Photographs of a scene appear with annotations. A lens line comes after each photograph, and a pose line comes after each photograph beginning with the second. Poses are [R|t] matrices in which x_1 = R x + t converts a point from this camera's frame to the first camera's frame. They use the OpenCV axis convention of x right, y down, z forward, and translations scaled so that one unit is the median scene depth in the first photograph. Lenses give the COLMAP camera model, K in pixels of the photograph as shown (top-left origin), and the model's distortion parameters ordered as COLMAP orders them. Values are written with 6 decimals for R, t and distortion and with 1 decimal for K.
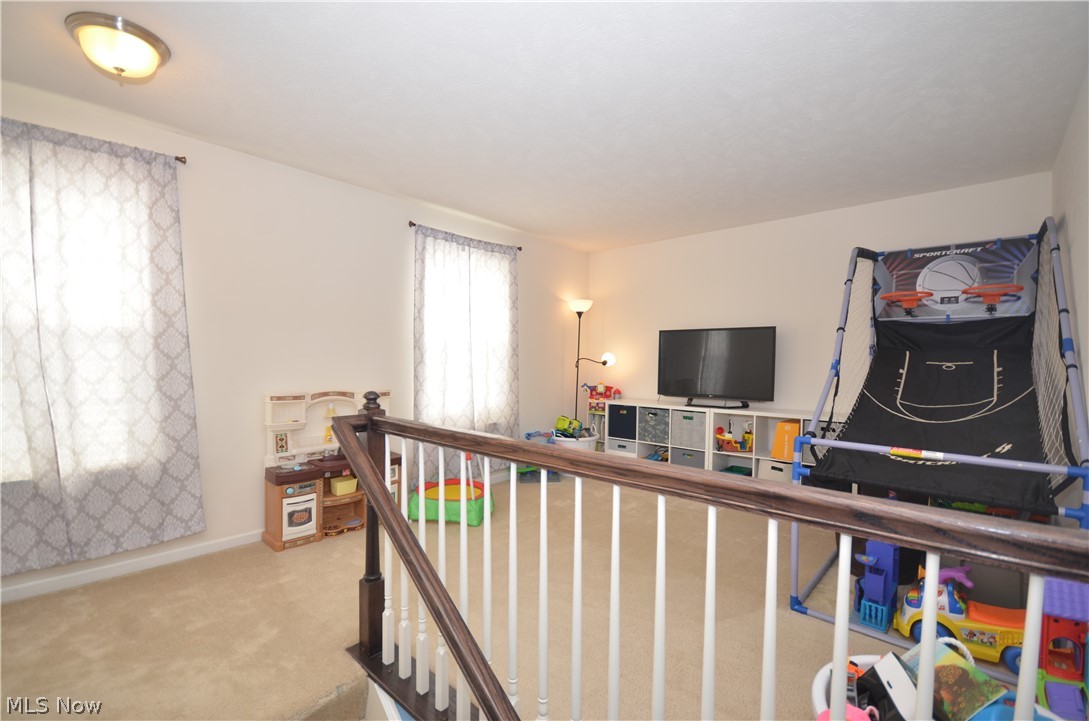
lens RADIAL K [[473.8, 0, 544.0], [0, 473.8, 380.2], [0, 0, 1]] dist [0.006922, -0.009084]
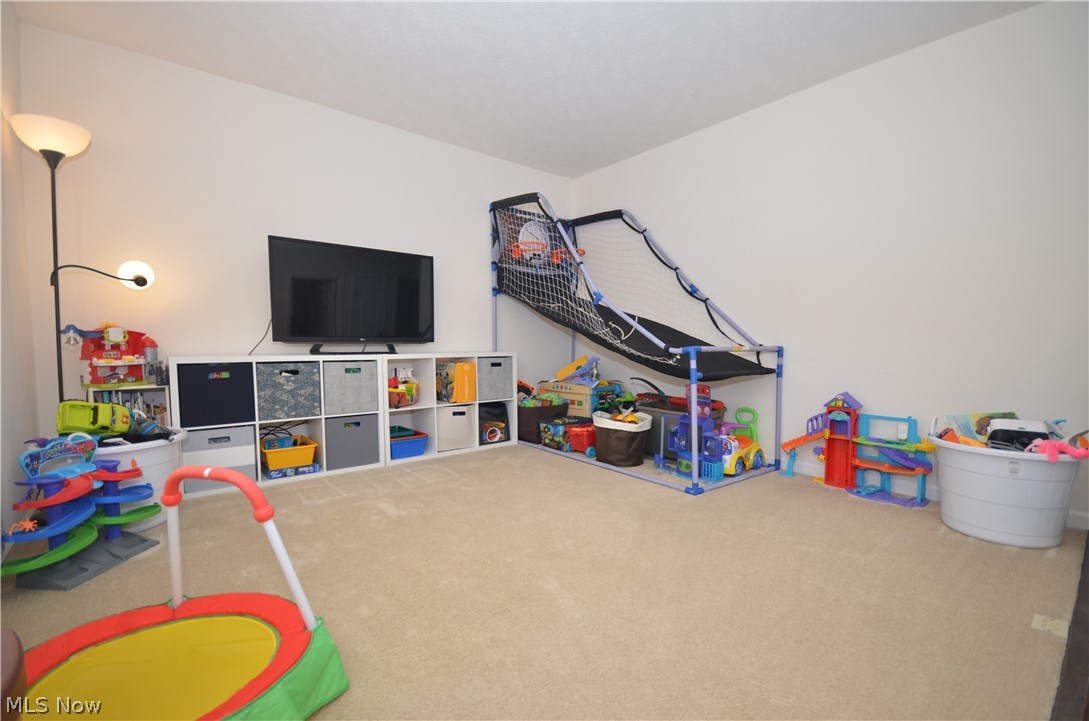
lens RADIAL K [[473.8, 0, 544.0], [0, 473.8, 380.2], [0, 0, 1]] dist [0.006922, -0.009084]
pose [[0.159205, -0.094856, 0.982678, -0.320600], [0.030184, 0.995376, 0.091191, 0.035823], [-0.986784, 0.015143, 0.161332, 0.572079]]
